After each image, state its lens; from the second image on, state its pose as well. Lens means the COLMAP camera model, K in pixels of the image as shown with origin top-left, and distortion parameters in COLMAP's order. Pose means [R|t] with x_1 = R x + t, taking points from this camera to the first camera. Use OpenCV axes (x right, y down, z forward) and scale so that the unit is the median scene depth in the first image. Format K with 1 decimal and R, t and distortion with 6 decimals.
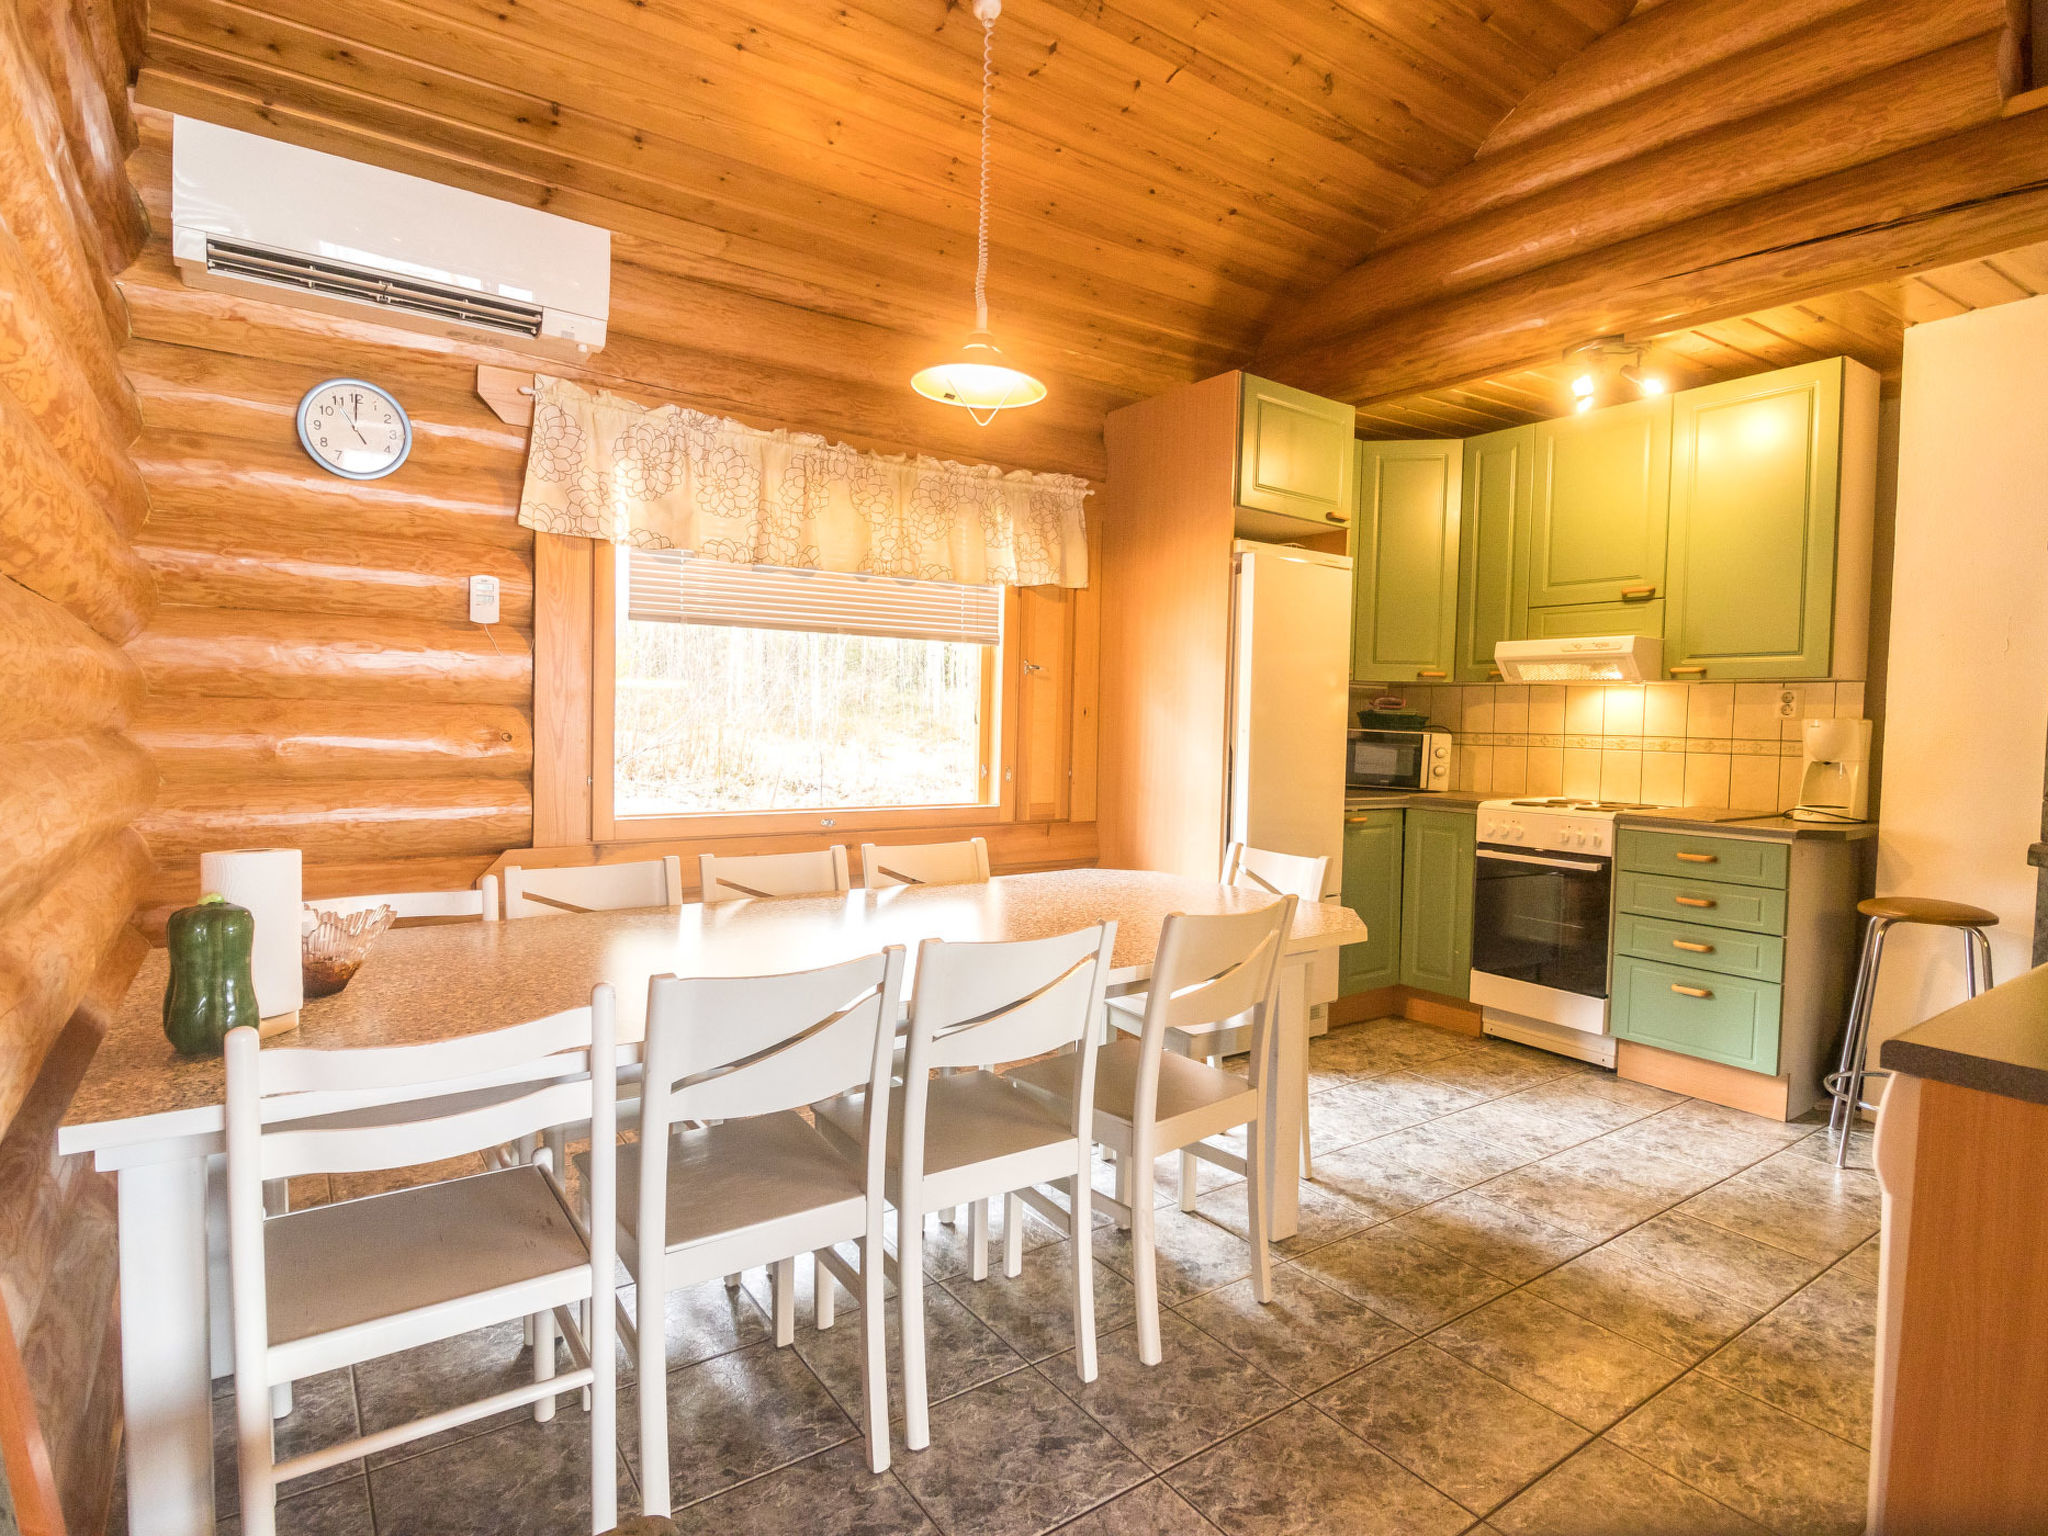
lens RADIAL K [[1074.7, 0, 1024.0], [0, 1074.7, 768.0], [0, 0, 1]] dist [0.013703, -0.018297]
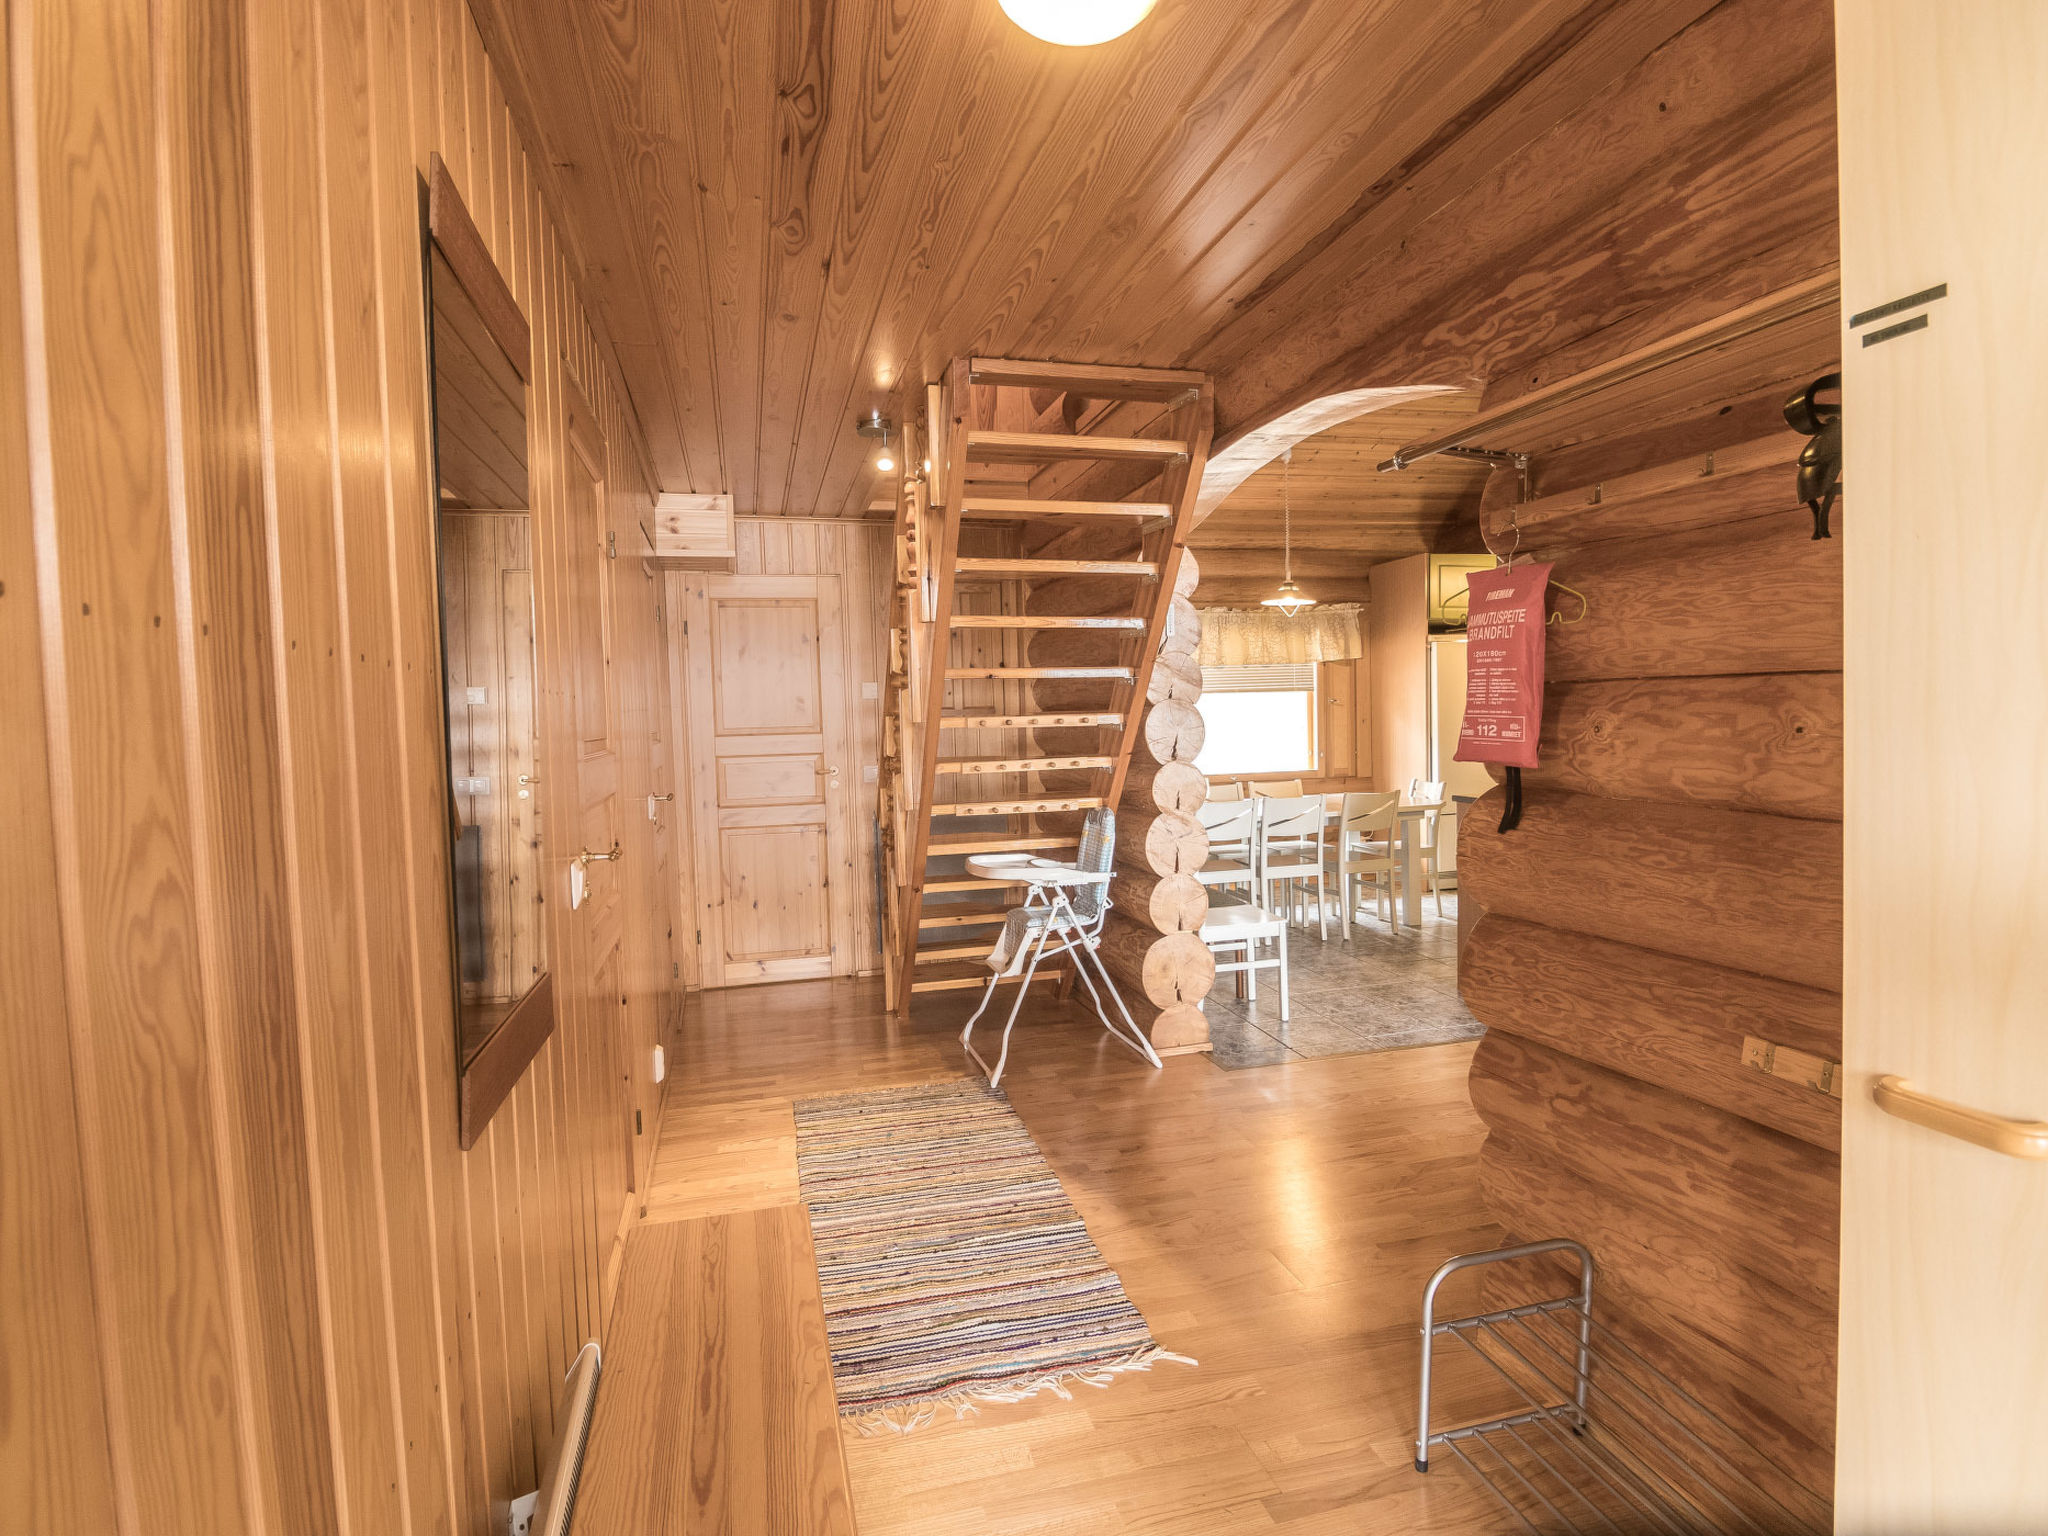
lens RADIAL K [[1074.7, 0, 1024.0], [0, 1074.7, 768.0], [0, 0, 1]] dist [0.013703, -0.018297]
pose [[0.934153, -0.030671, -0.355552, 0.184747], [0.032323, 0.999477, -0.001297, 0.017417], [0.355406, -0.010281, 0.934655, -1.116590]]
